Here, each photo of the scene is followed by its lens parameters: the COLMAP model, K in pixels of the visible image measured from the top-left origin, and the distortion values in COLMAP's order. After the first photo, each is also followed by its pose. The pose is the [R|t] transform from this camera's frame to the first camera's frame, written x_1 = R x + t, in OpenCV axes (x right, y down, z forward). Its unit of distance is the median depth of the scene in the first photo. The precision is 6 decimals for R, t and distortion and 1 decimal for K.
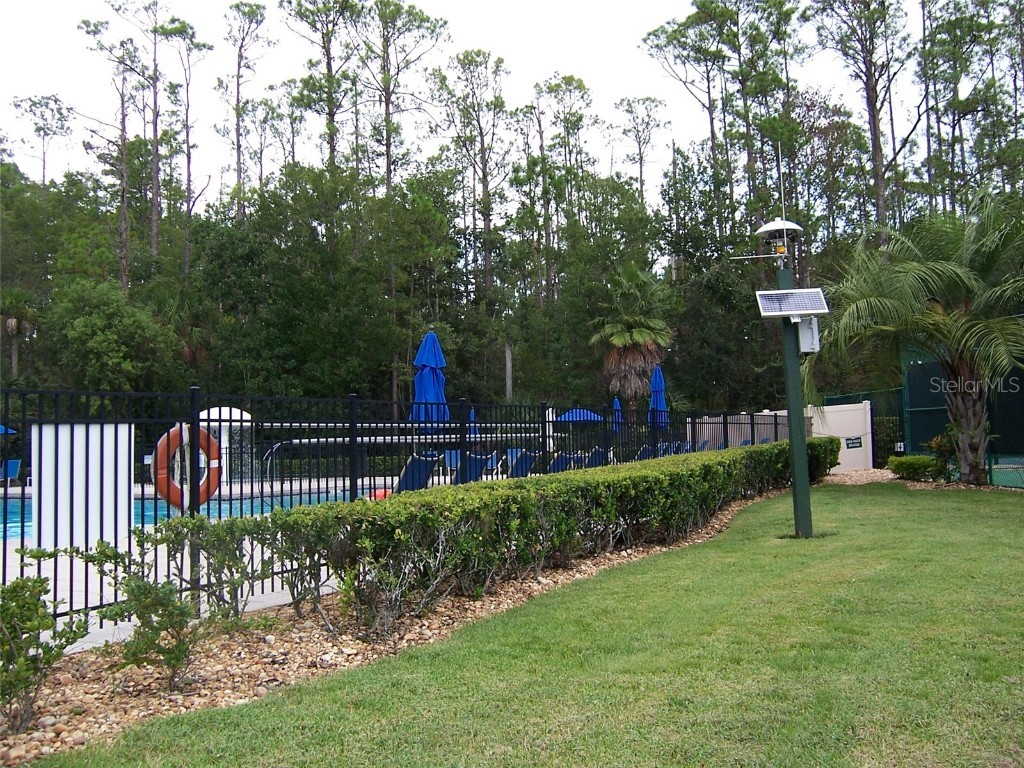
lens RADIAL K [[1010.9, 0, 524.2], [0, 1010.9, 369.8], [0, 0, 1]] dist [-0.145528, 0.246017]
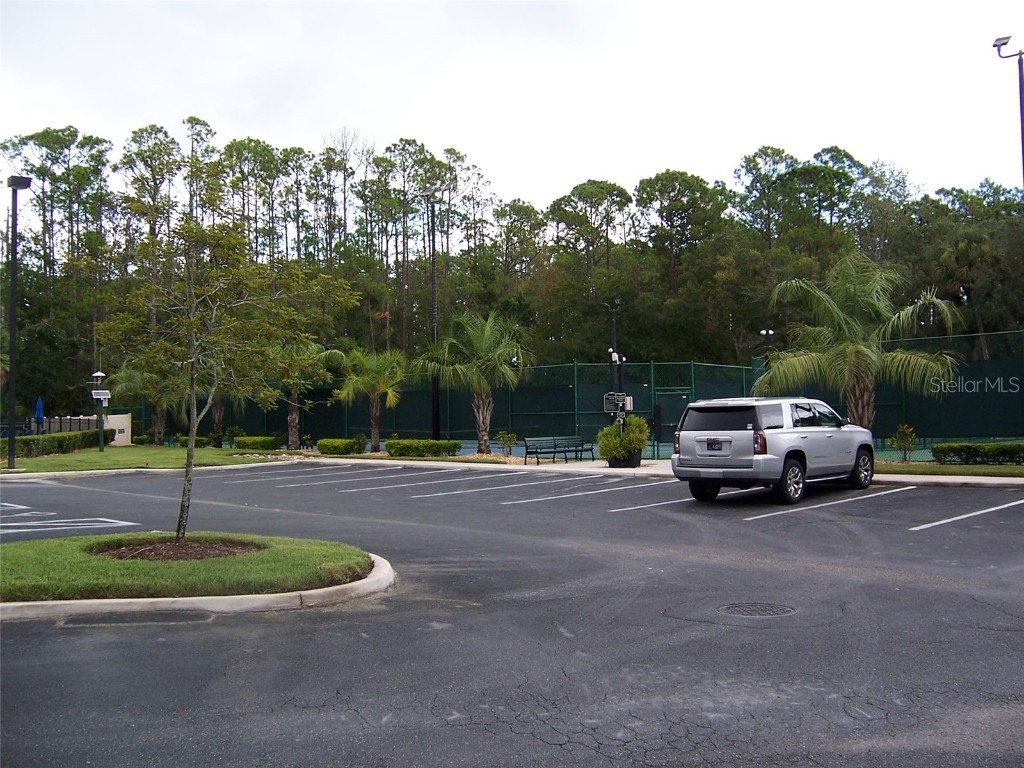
lens RADIAL K [[1010.9, 0, 524.2], [0, 1010.9, 369.8], [0, 0, 1]] dist [-0.145528, 0.246017]
pose [[0.775813, 0.048106, 0.629126, -0.440057], [-0.050871, 0.998612, -0.013626, -0.093926], [-0.628909, -0.021433, 0.777184, -1.501906]]
